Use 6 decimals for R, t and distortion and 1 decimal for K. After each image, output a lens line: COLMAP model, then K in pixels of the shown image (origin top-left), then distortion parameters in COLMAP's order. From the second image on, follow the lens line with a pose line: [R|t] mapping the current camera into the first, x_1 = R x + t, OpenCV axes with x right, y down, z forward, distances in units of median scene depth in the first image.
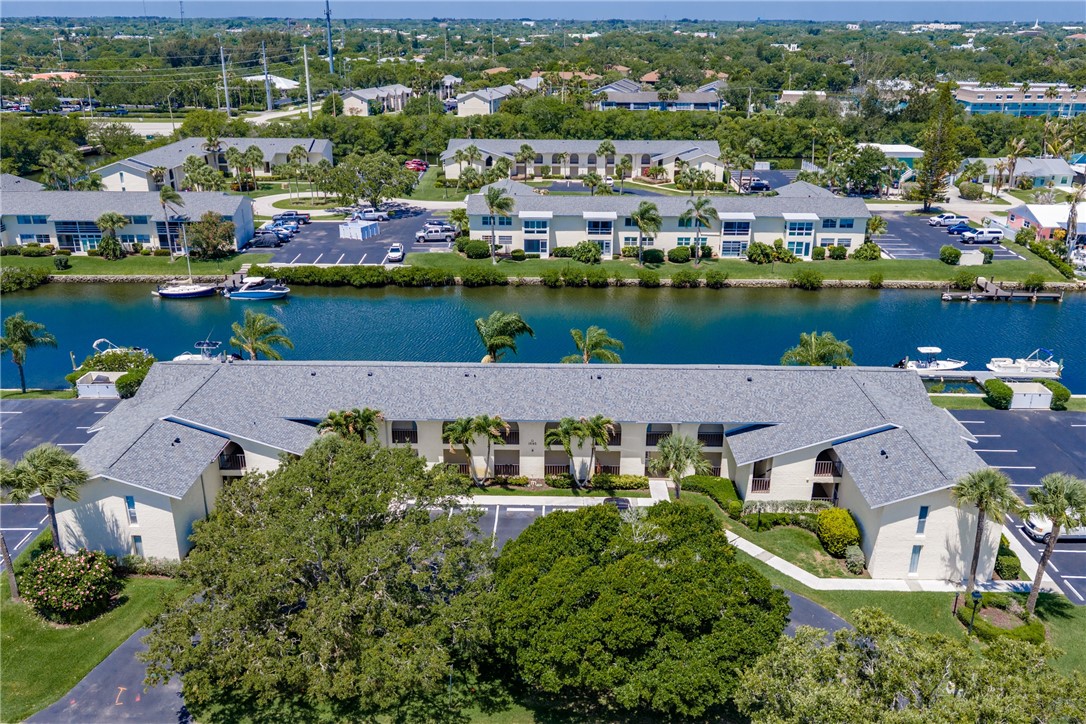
lens RADIAL K [[899.2, 0, 548.6], [0, 899.2, 363.5], [0, 0, 1]] dist [0.021235, -0.030810]
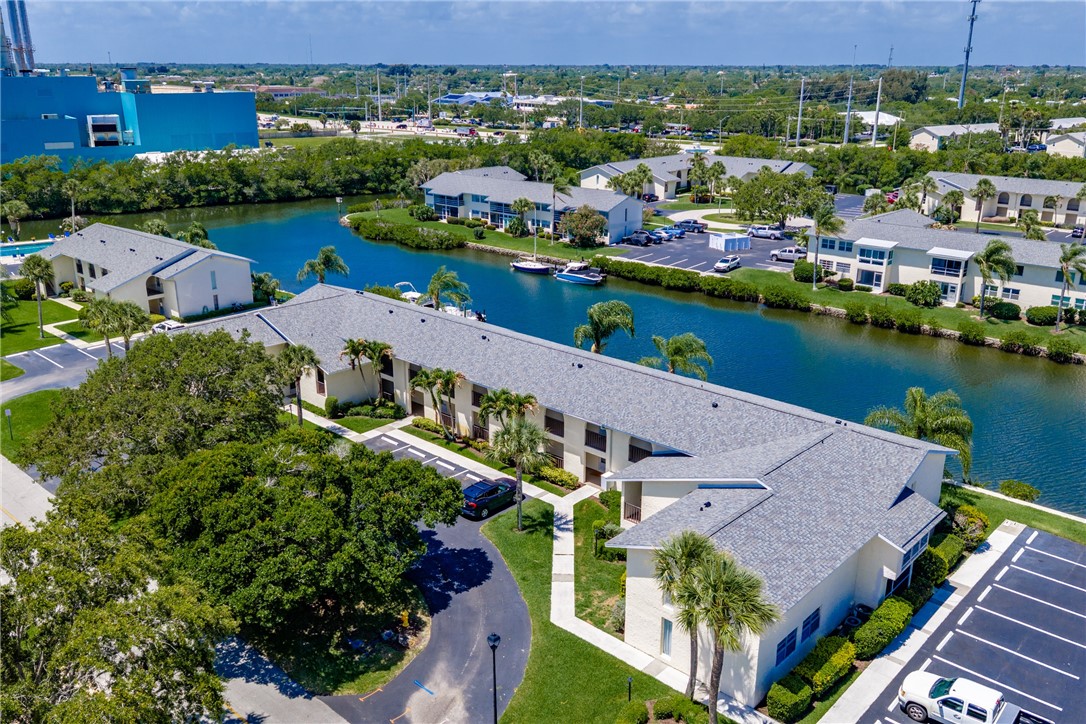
lens RADIAL K [[899.2, 0, 548.6], [0, 899.2, 363.5], [0, 0, 1]] dist [0.021235, -0.030810]
pose [[0.744746, 0.205434, -0.634941, 0.333687], [-0.235893, 0.971055, 0.037495, -0.008074], [0.624265, 0.121854, 0.771650, 0.130959]]
